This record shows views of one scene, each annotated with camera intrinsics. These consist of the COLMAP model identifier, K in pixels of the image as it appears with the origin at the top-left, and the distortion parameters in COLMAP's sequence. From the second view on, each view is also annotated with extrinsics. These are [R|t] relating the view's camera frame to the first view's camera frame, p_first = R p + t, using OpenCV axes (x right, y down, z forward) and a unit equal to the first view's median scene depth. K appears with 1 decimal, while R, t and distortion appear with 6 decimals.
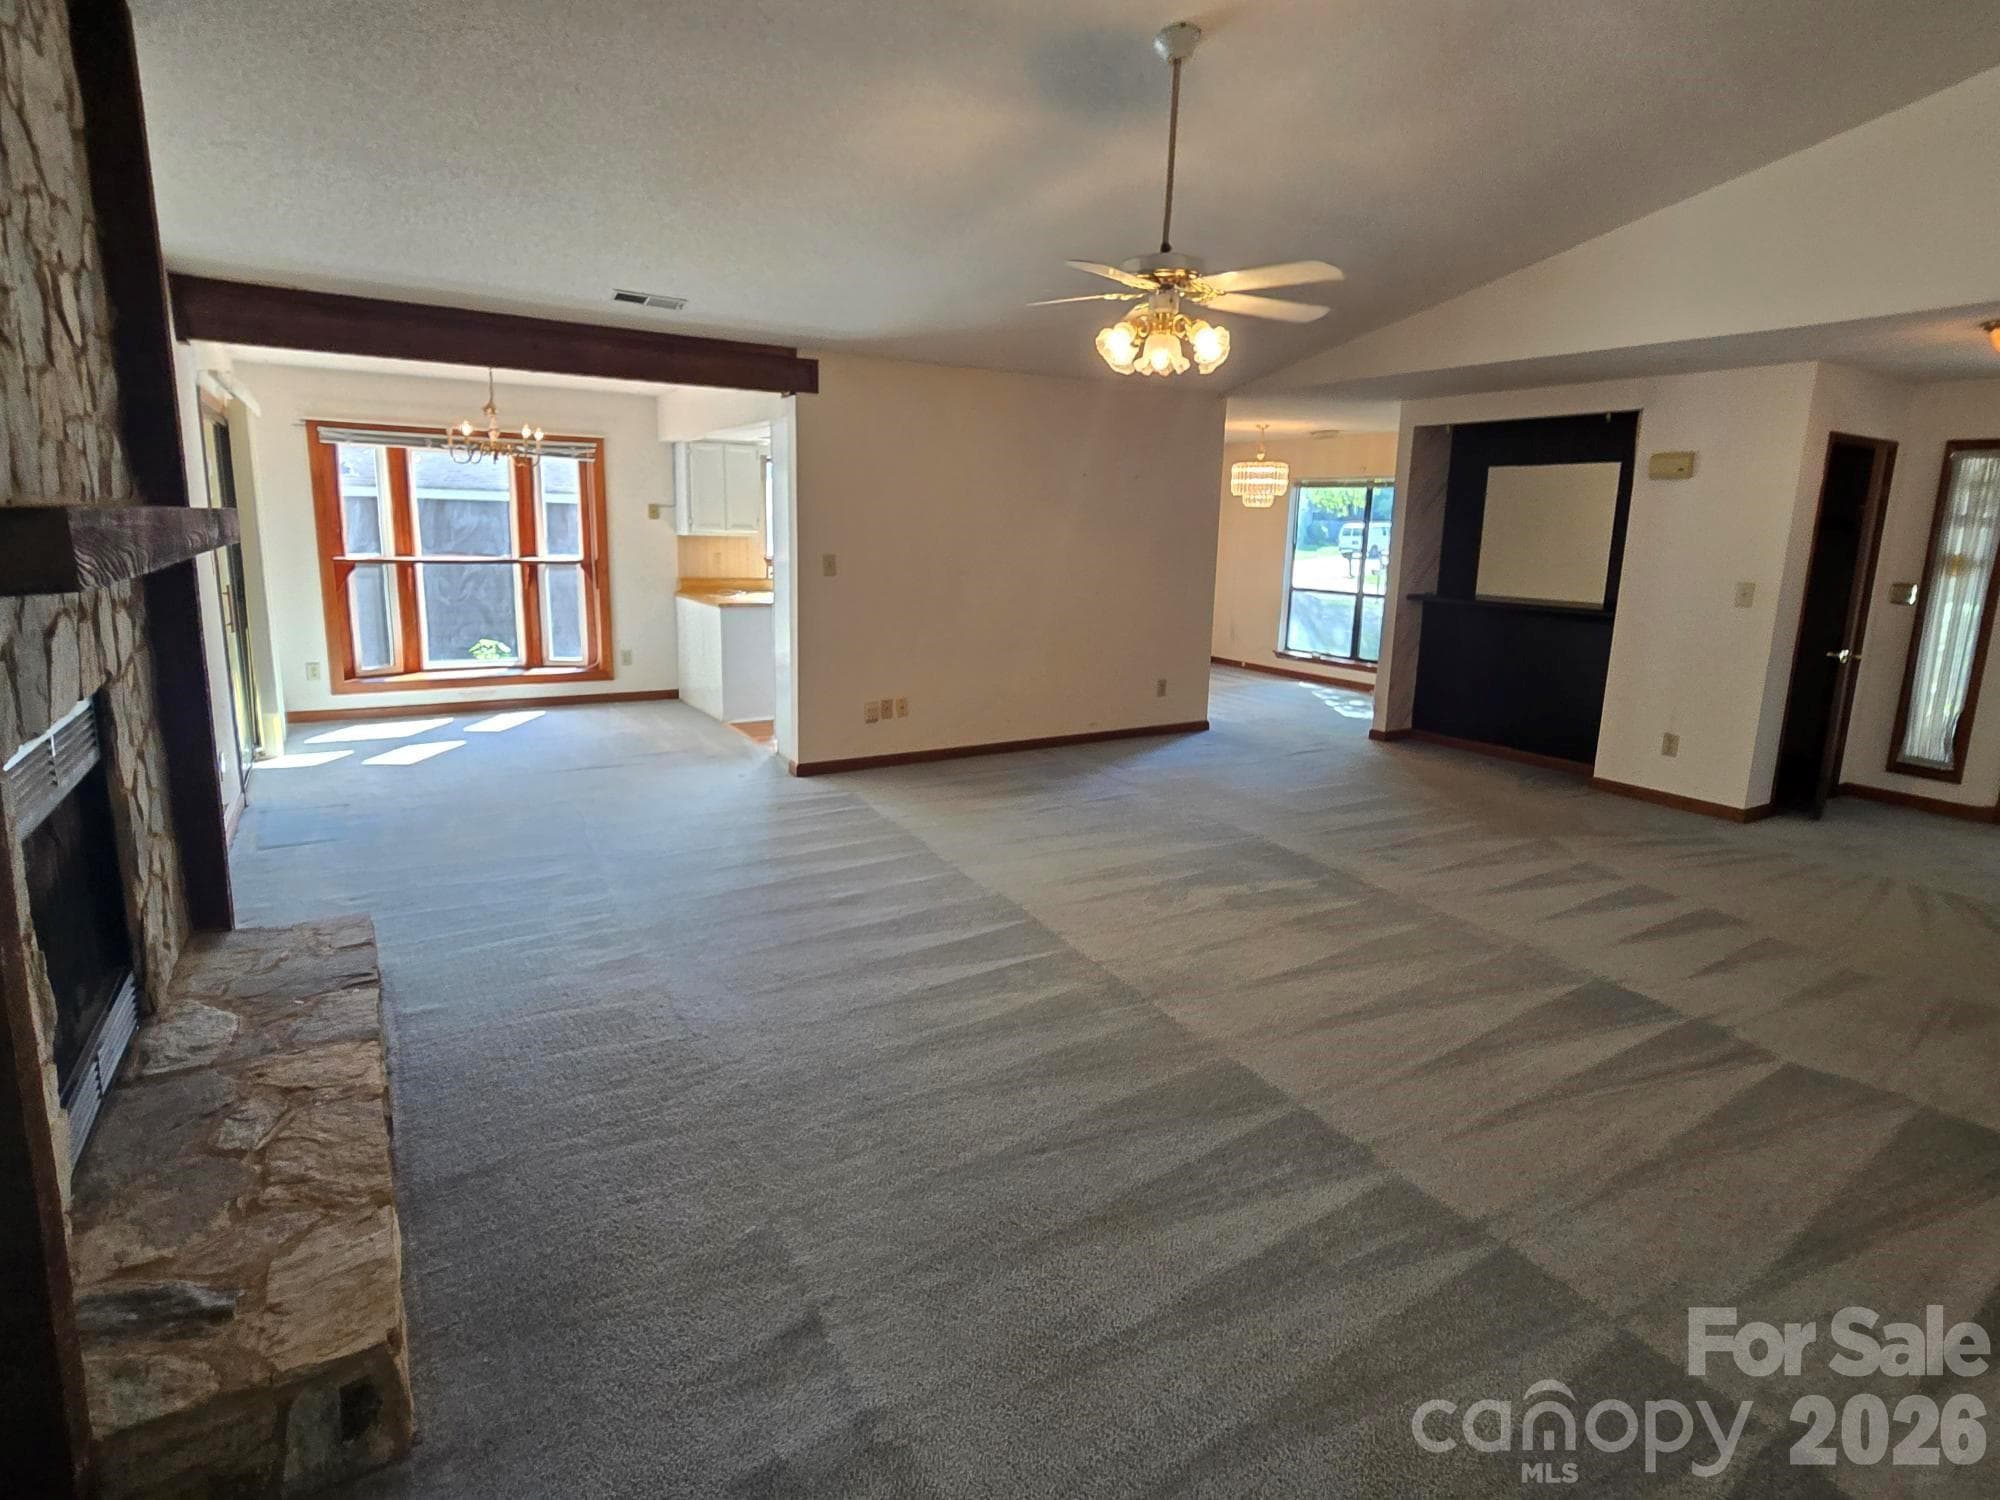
lens RADIAL K [[1023.6, 0, 1000.0], [0, 1023.6, 750.0], [0, 0, 1]] dist [0.000725, 0.000008]
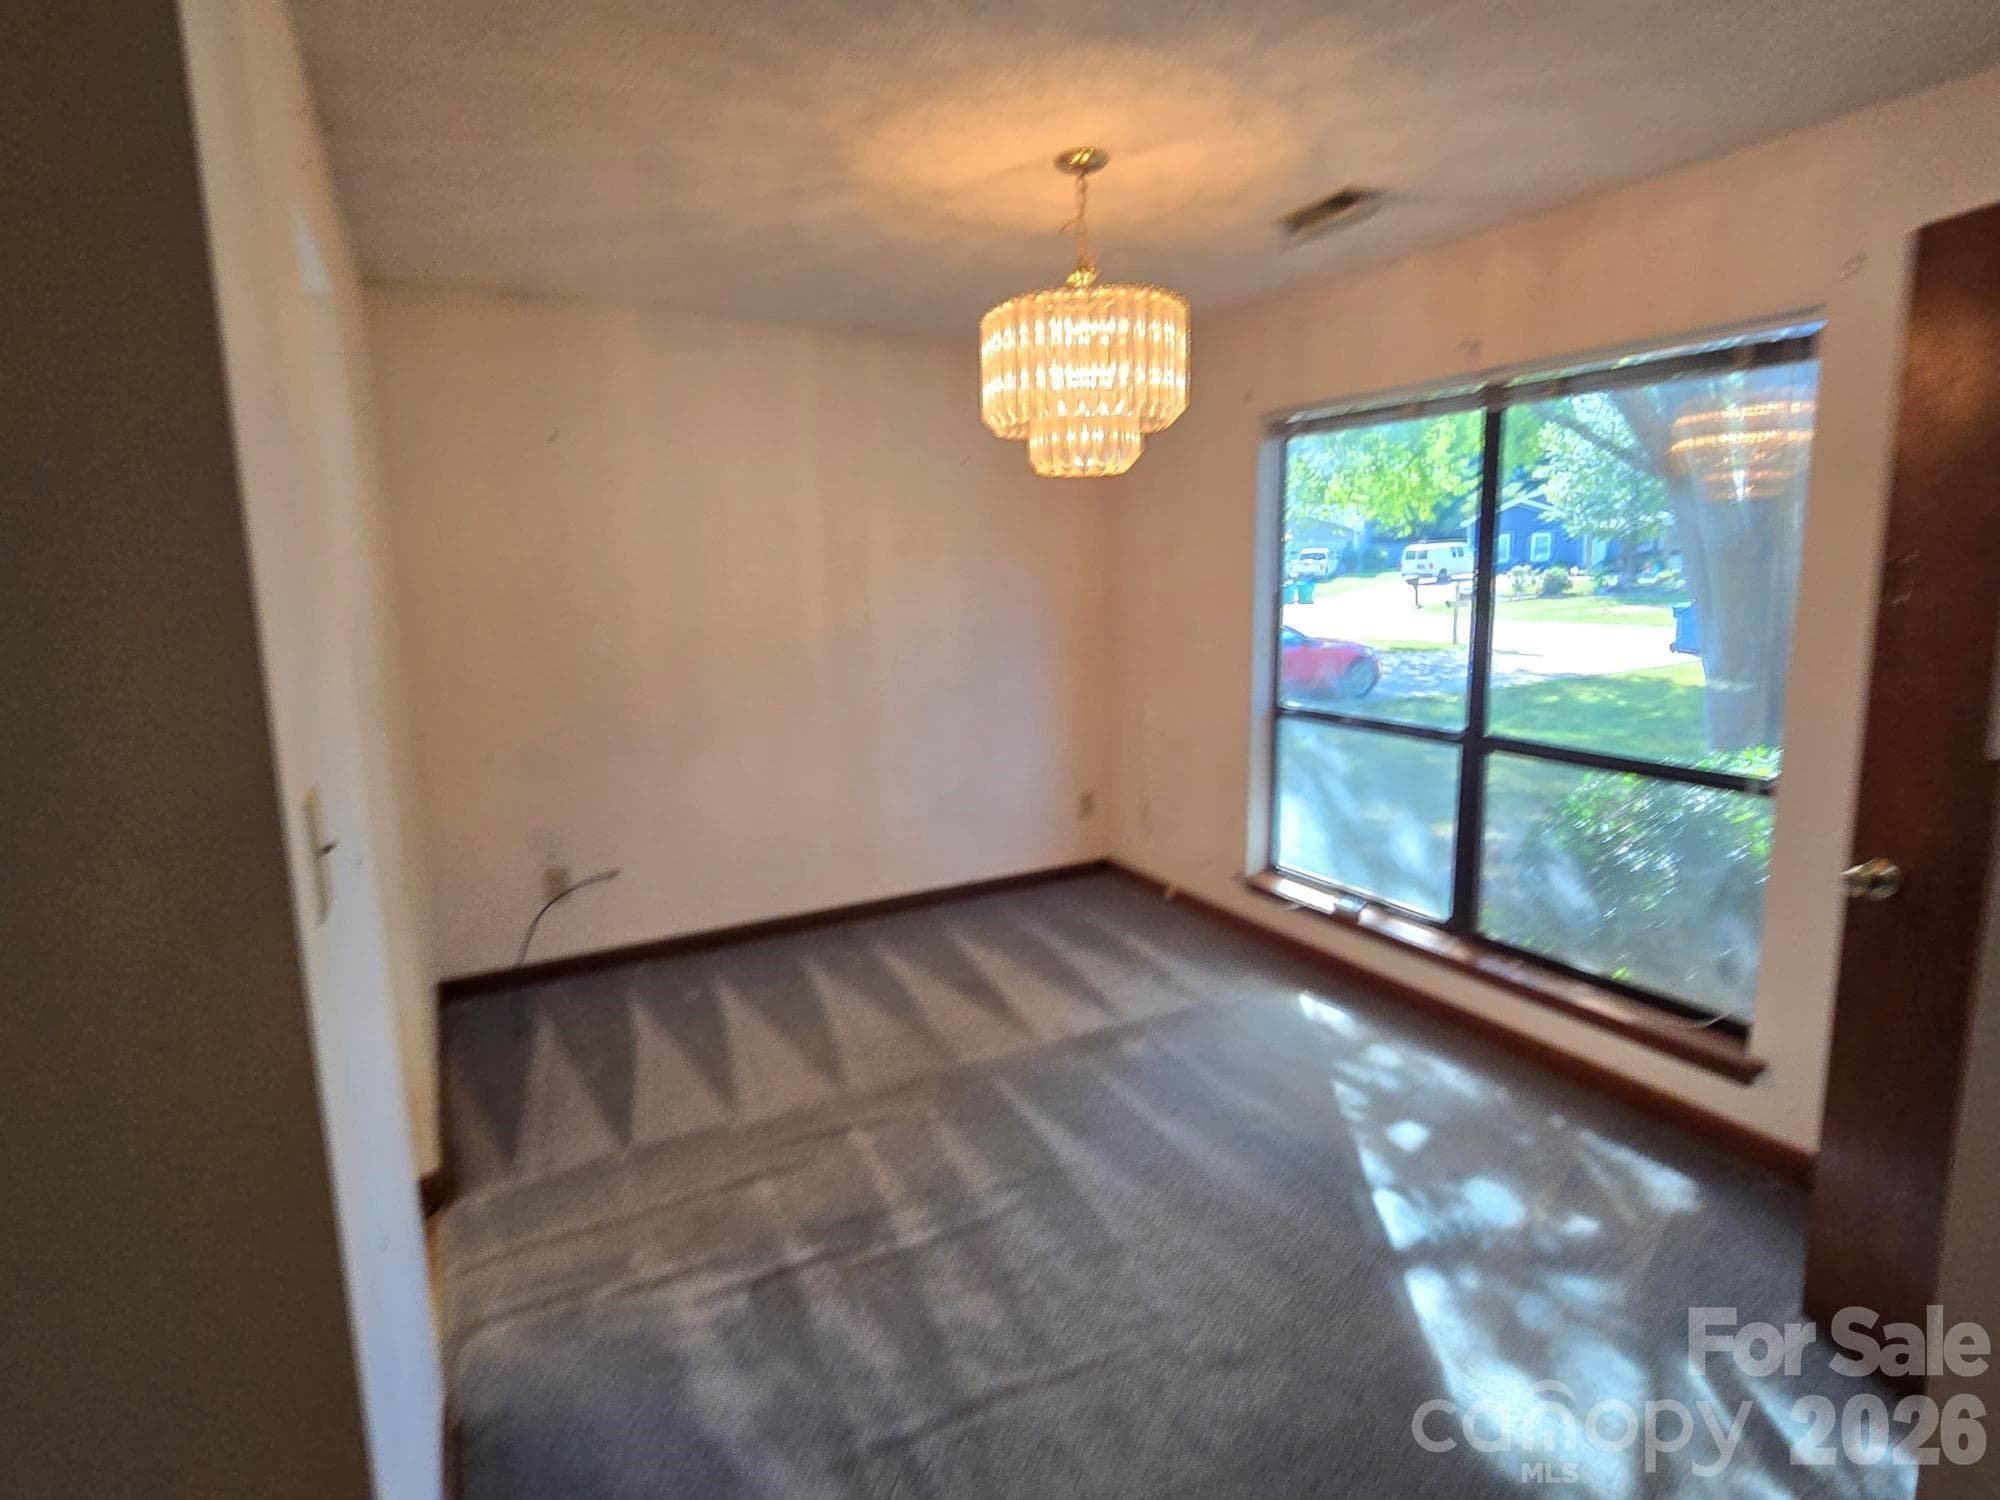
lens RADIAL K [[1023.6, 0, 1000.0], [0, 1023.6, 750.0], [0, 0, 1]] dist [0.000725, 0.000008]
pose [[0.997529, -0.033727, -0.061635, 0.225074], [0.031378, 0.998759, -0.038684, -0.142696], [0.062863, 0.036654, 0.997349, 0.674273]]
